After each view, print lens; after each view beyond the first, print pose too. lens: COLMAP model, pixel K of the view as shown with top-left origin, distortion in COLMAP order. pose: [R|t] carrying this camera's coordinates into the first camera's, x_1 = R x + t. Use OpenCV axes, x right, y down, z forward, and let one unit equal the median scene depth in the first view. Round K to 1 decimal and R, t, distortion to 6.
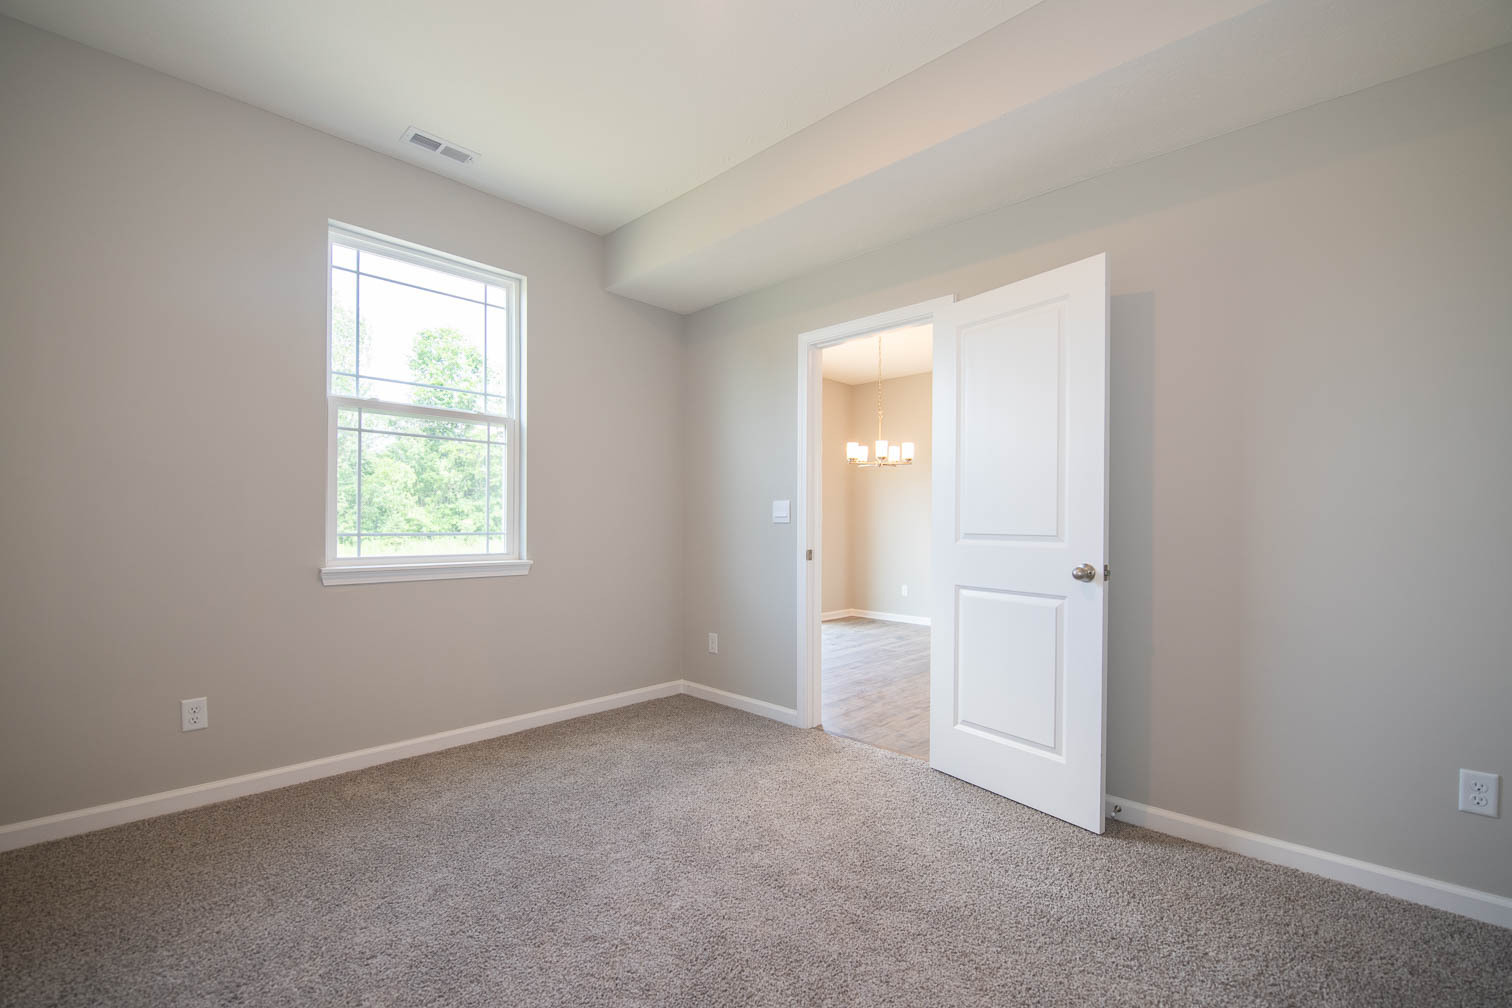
lens RADIAL K [[632.7, 0, 748.4], [0, 632.7, 509.2], [0, 0, 1]] dist [-0.014662, -0.000669]
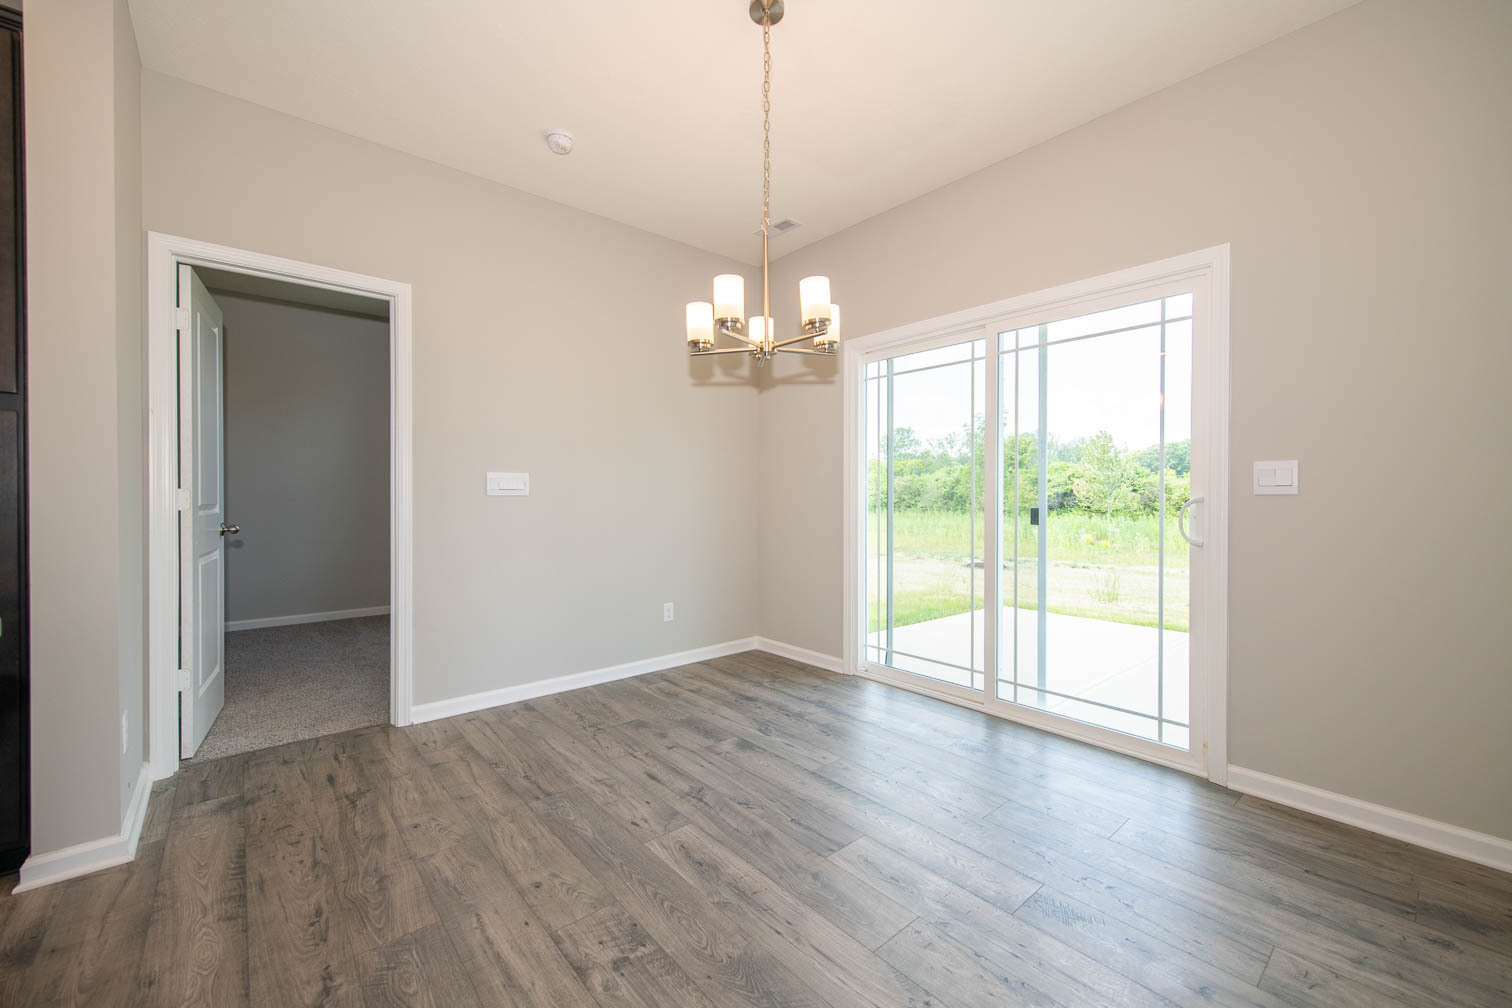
lens RADIAL K [[632.7, 0, 748.4], [0, 632.7, 509.2], [0, 0, 1]] dist [-0.014662, -0.000669]
pose [[-0.096458, 0.003821, -0.995330, 0.920718], [0.021364, 0.999770, 0.001767, 0.060083], [0.995108, -0.021094, -0.096517, 1.596088]]
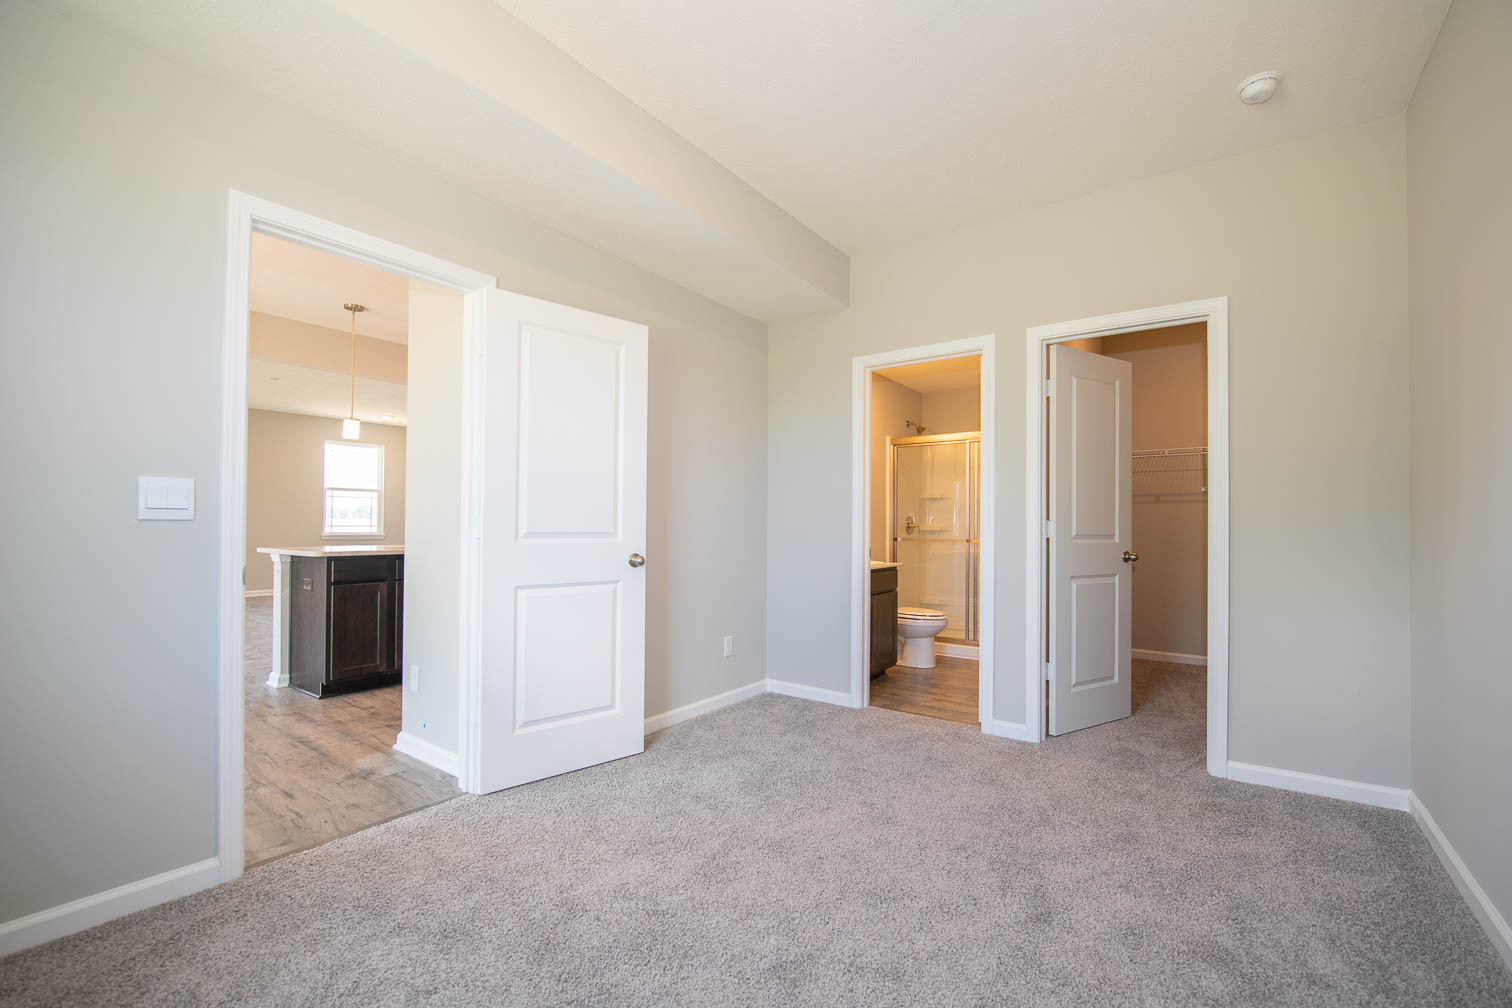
lens RADIAL K [[656.4, 0, 756.0], [0, 656.4, 504.0], [0, 0, 1]] dist [-0.000124, -0.000276]
pose [[-0.135759, 0.022149, 0.990494, -0.581137], [-0.032268, 0.999121, -0.026764, 0.007693], [-0.990216, -0.035595, -0.134925, 0.630016]]
